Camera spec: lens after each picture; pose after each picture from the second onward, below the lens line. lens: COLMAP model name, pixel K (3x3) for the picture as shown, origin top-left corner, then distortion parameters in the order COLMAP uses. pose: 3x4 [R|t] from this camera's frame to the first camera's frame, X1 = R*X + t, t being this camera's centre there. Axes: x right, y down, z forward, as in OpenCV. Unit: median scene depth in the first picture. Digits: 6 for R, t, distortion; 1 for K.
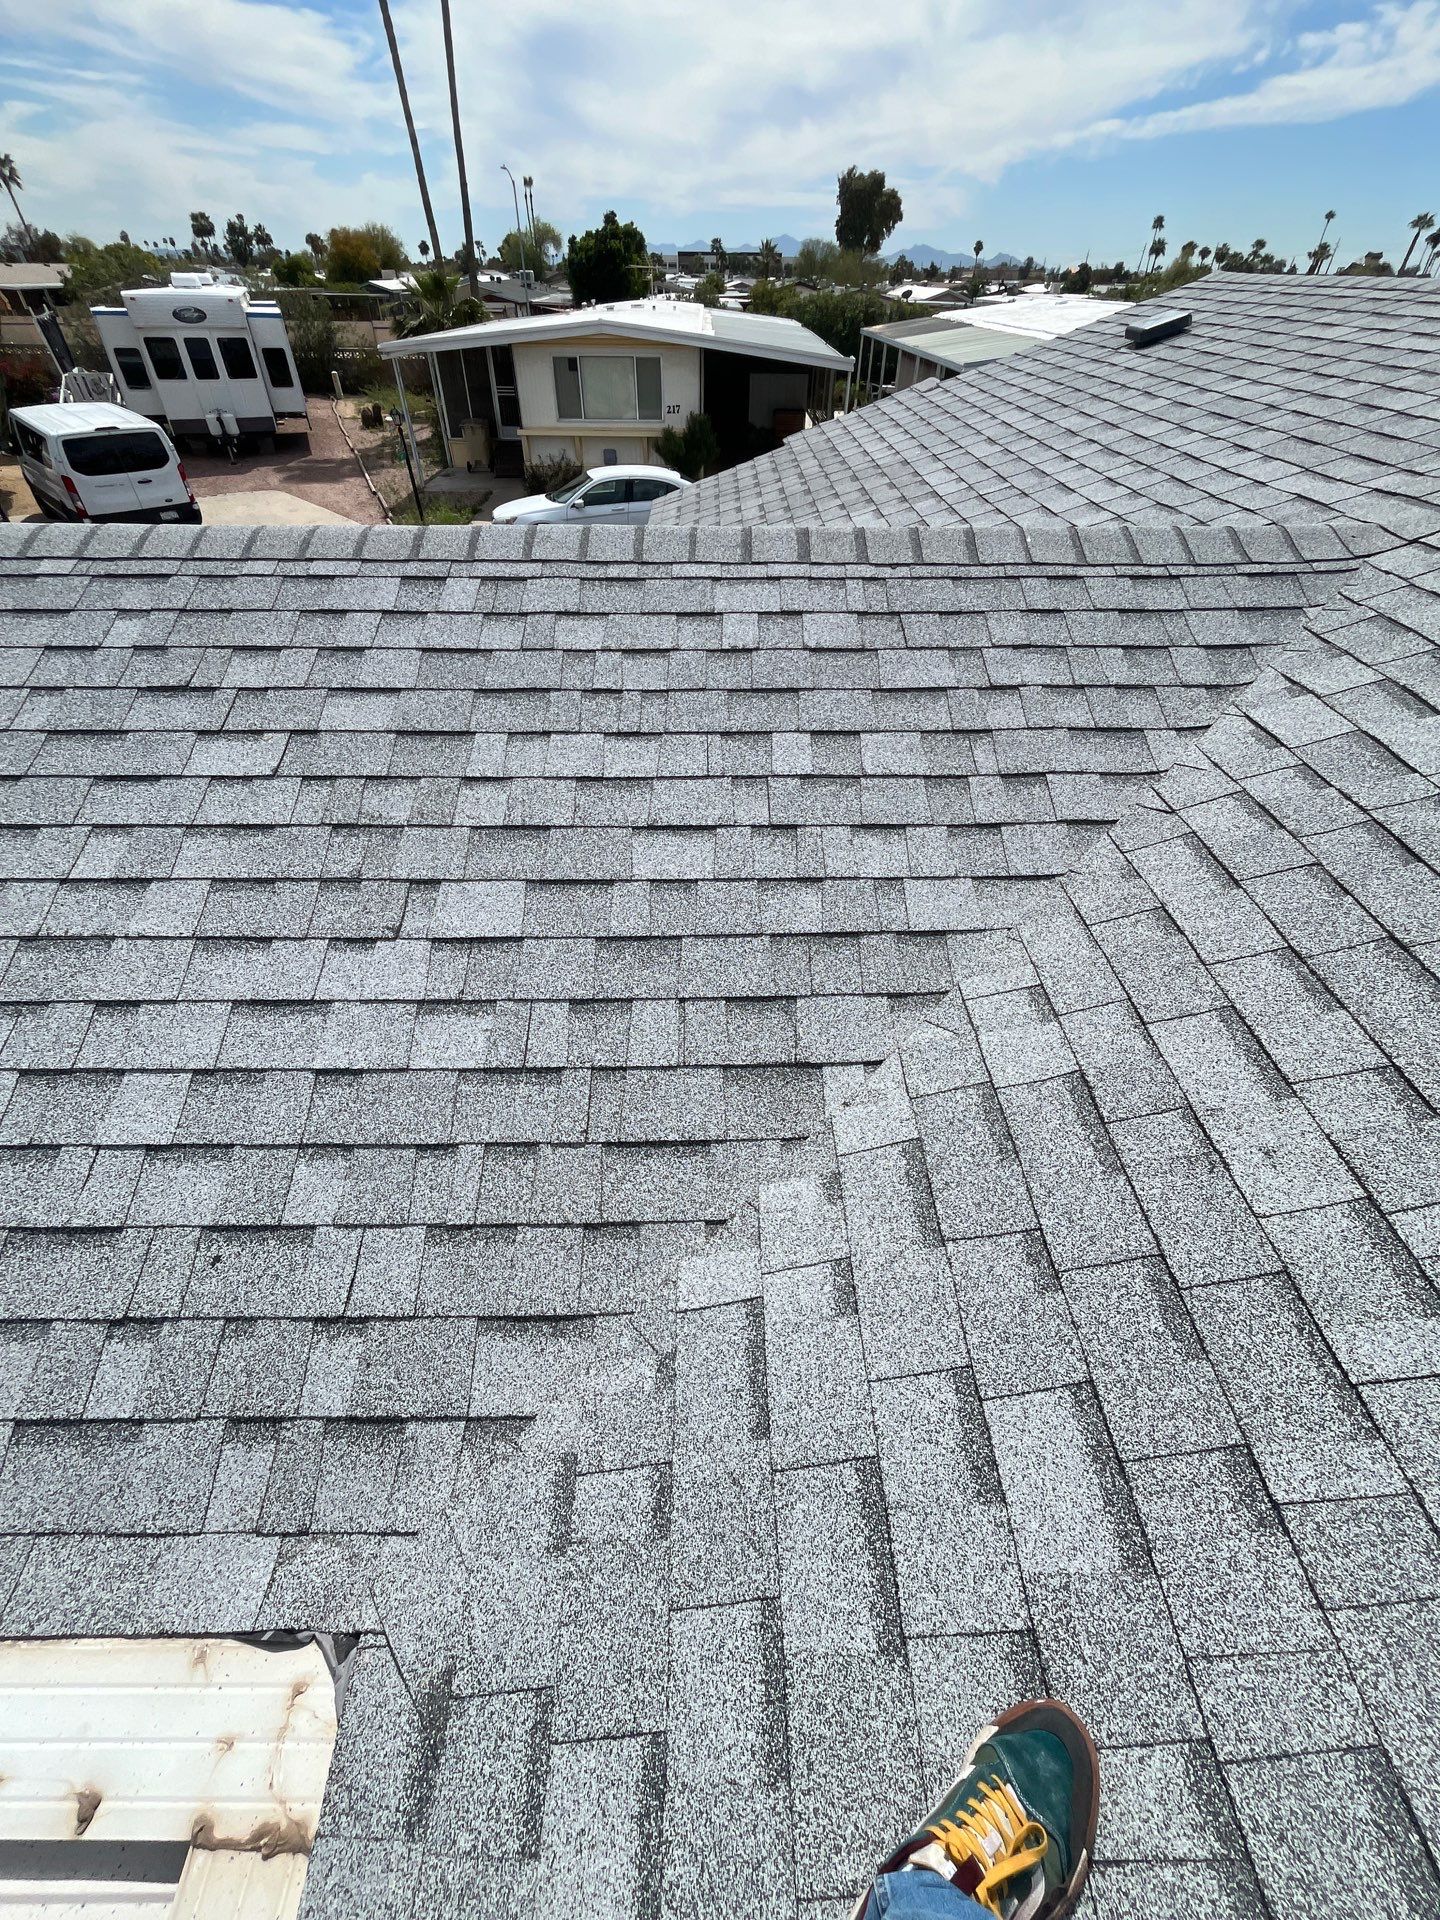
lens RADIAL K [[775.2, 0, 721.5], [0, 775.2, 964.0], [0, 0, 1]] dist [-0.004007, 0.000163]
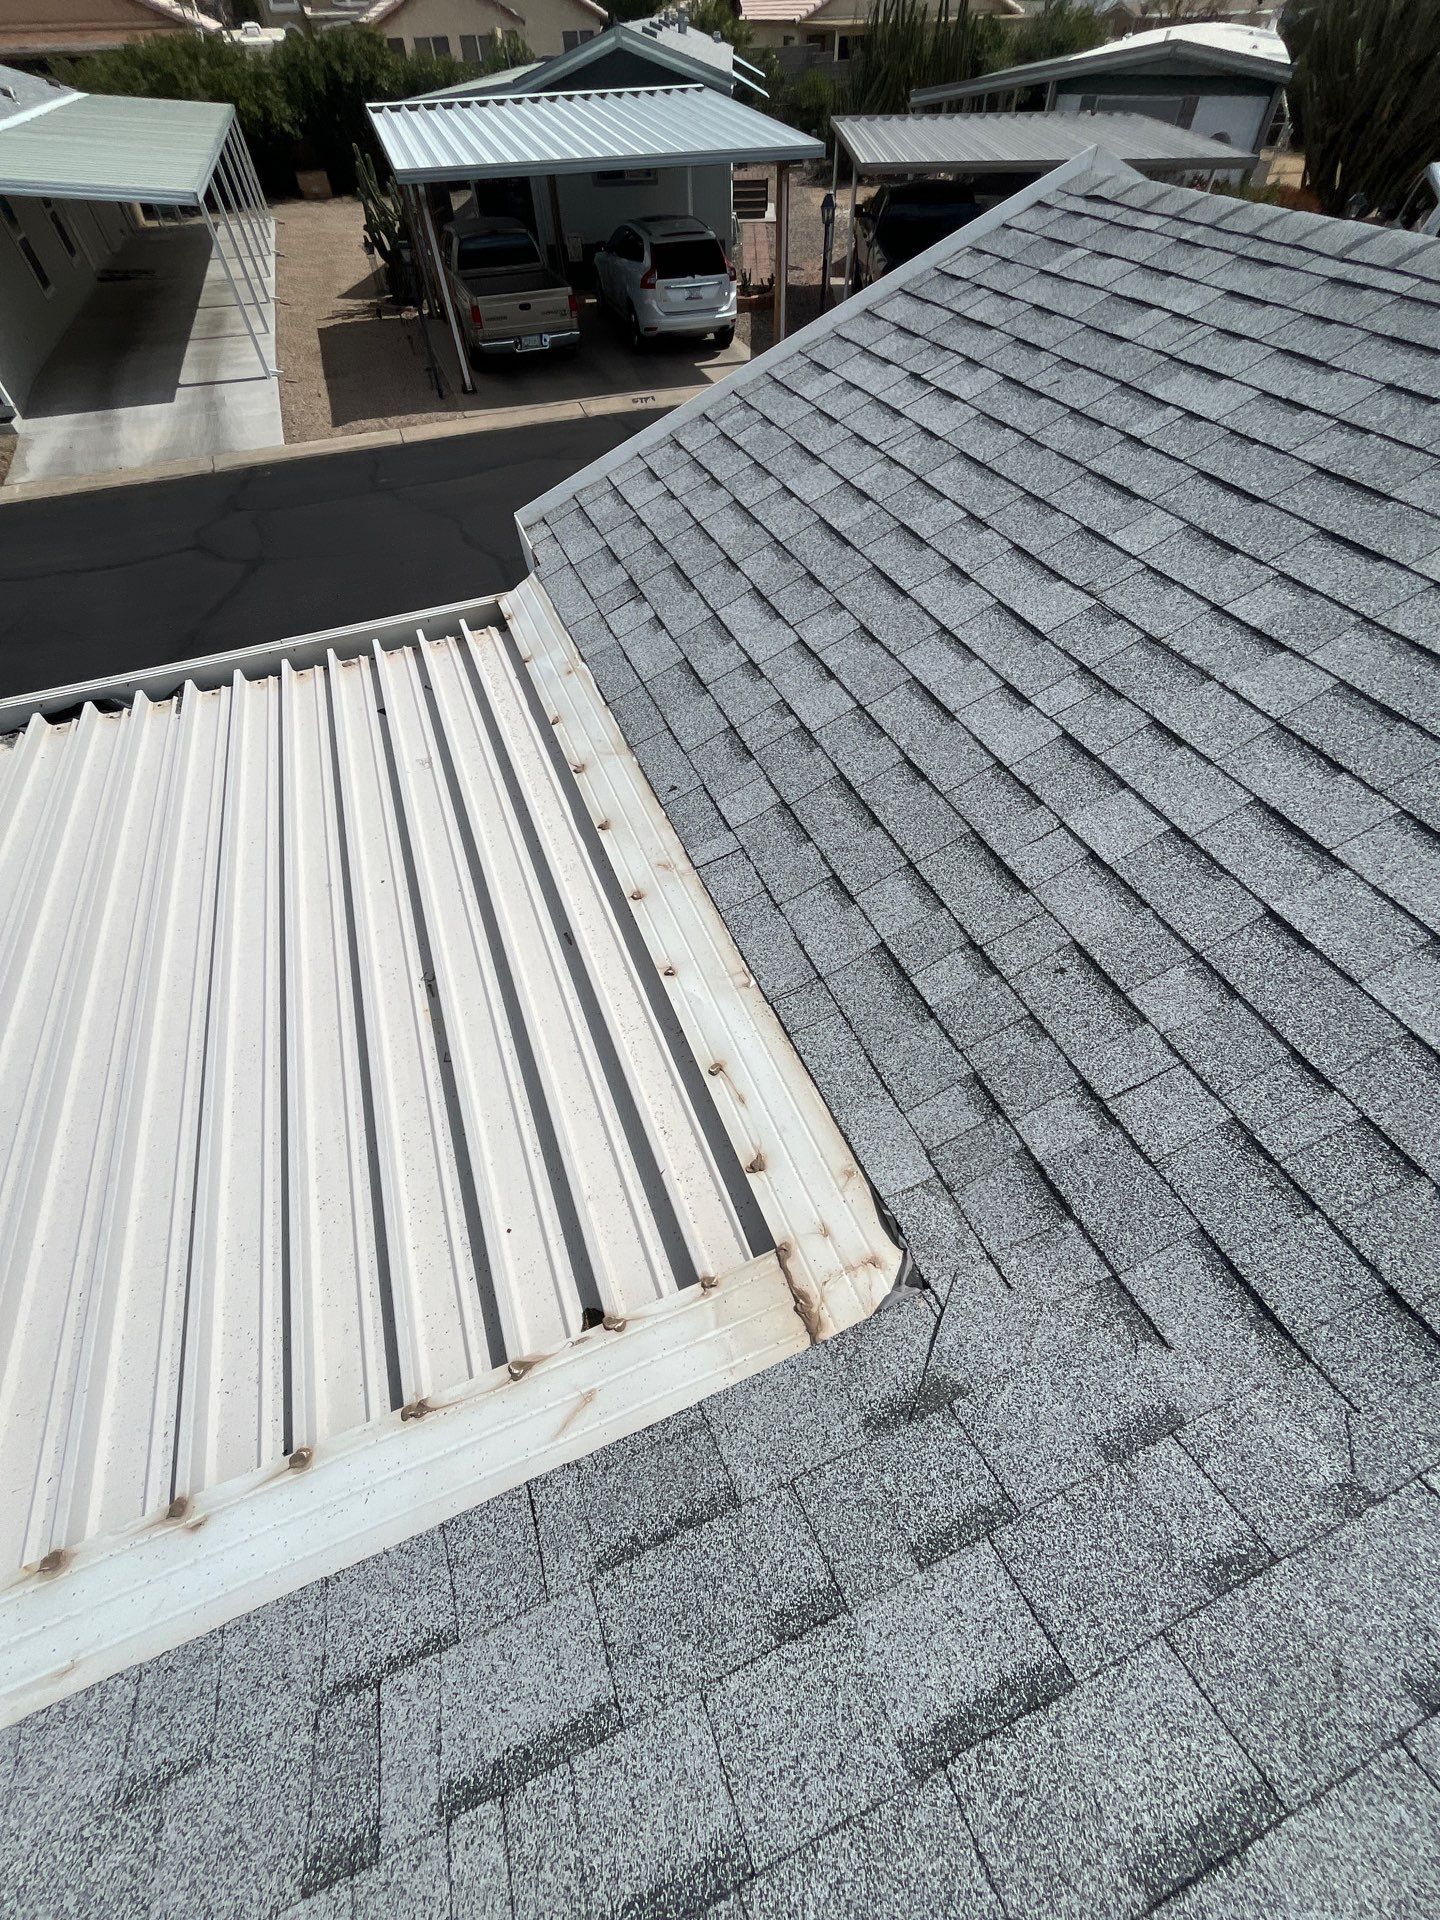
lens RADIAL K [[775.2, 0, 714.8], [0, 775.2, 962.3], [0, 0, 1]] dist [-0.004007, 0.000163]
pose [[0.351191, 0.717516, -0.601528, -0.165919], [-0.602378, 0.664983, 0.441519, 0.169541], [0.716803, 0.207290, 0.665751, -0.047732]]
